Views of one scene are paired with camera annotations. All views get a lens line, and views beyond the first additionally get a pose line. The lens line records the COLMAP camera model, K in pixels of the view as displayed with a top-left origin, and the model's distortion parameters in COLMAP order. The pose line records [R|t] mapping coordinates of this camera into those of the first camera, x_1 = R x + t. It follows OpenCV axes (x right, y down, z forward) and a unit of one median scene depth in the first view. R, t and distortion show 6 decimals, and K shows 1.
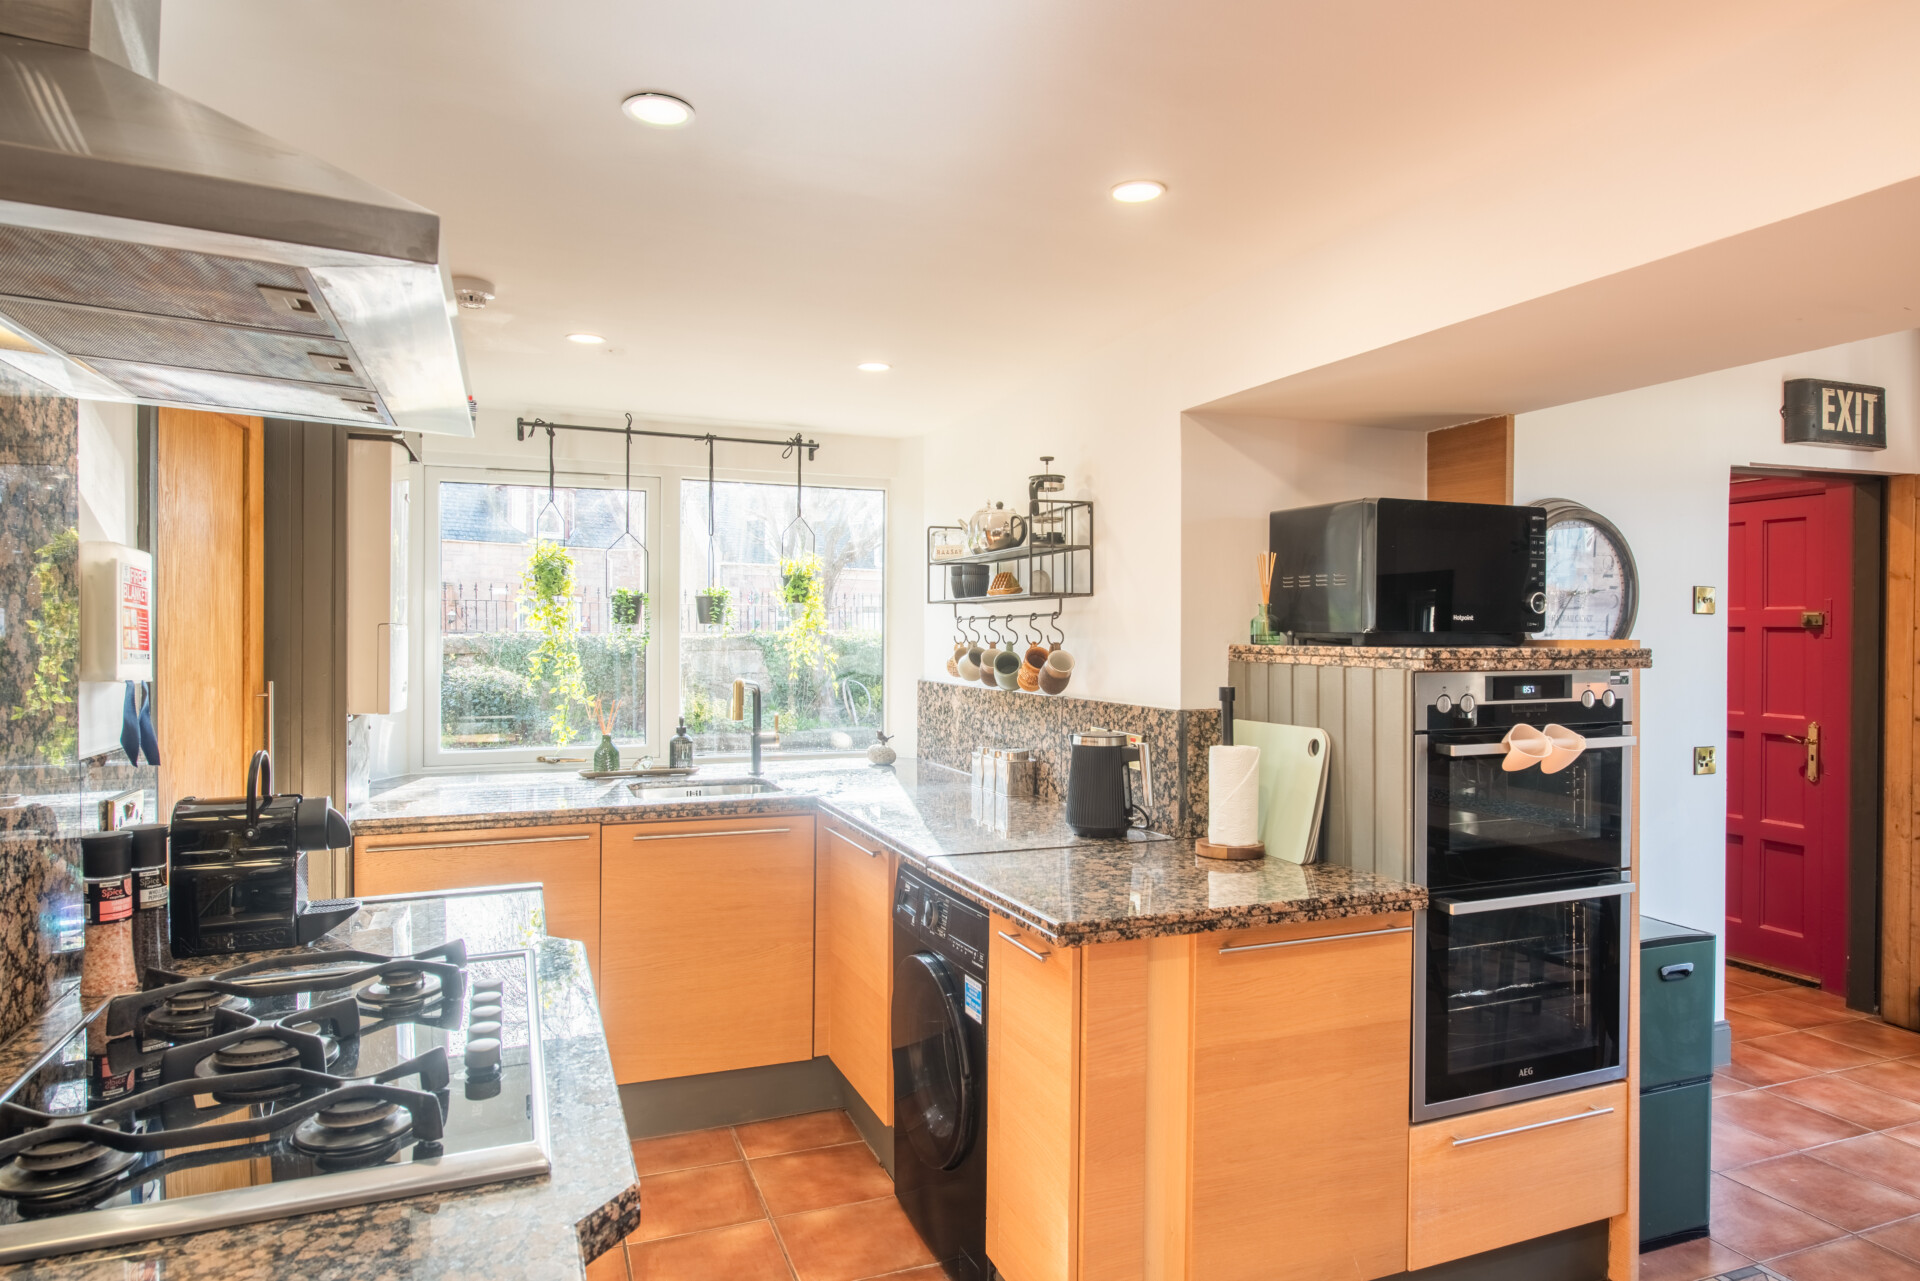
lens RADIAL K [[1161.8, 0, 963.7], [0, 1161.8, 637.5], [0, 0, 1]] dist [0.007284, -0.000082]
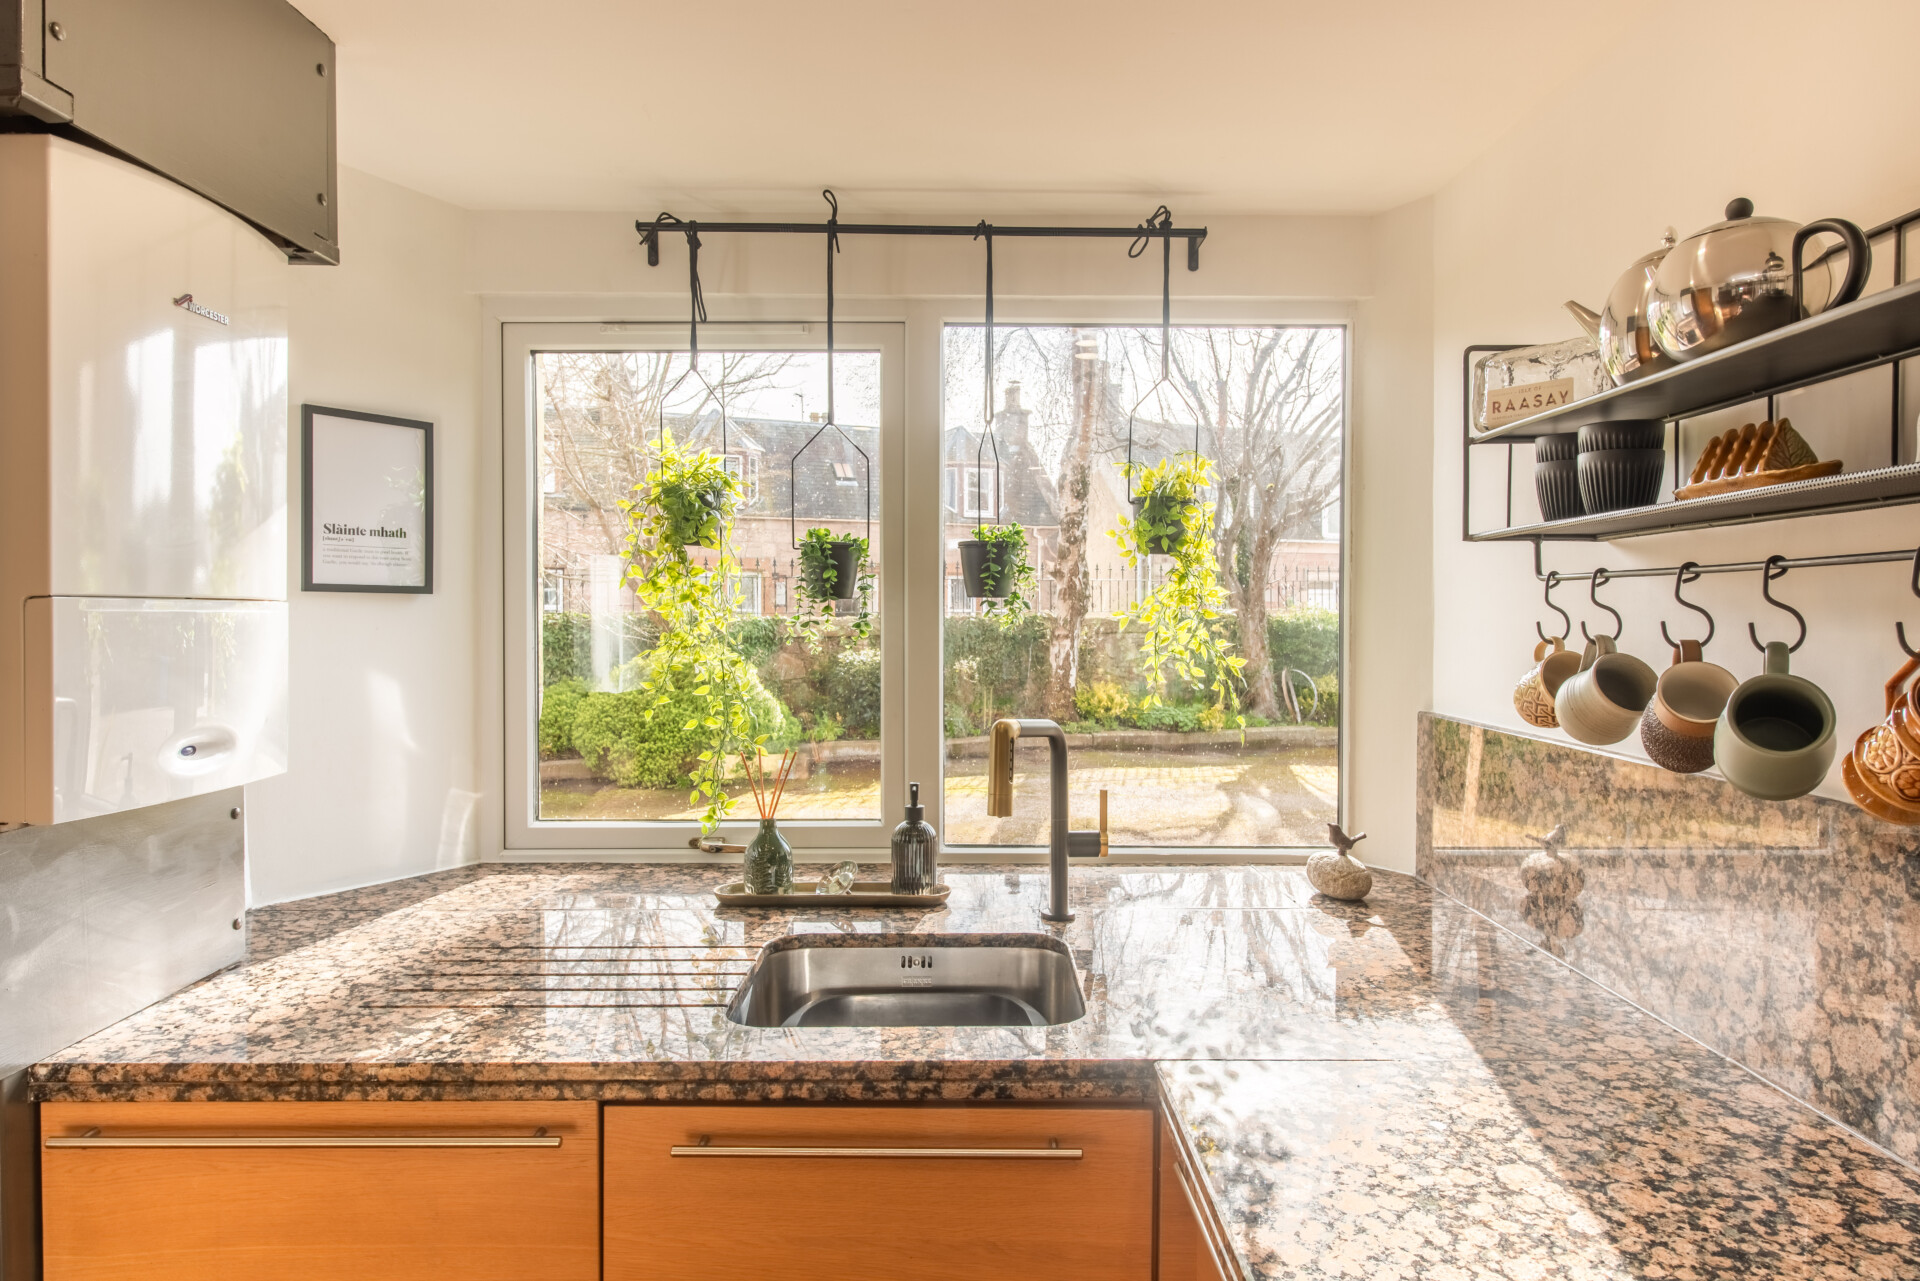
lens RADIAL K [[1161.8, 0, 964.0], [0, 1161.8, 621.8], [0, 0, 1]] dist [0.007284, -0.000082]
pose [[0.927713, -0.000234, -0.373295, -0.039620], [0.002663, 0.999979, 0.005989, -0.003910], [0.373286, -0.006550, 0.927693, 0.549509]]
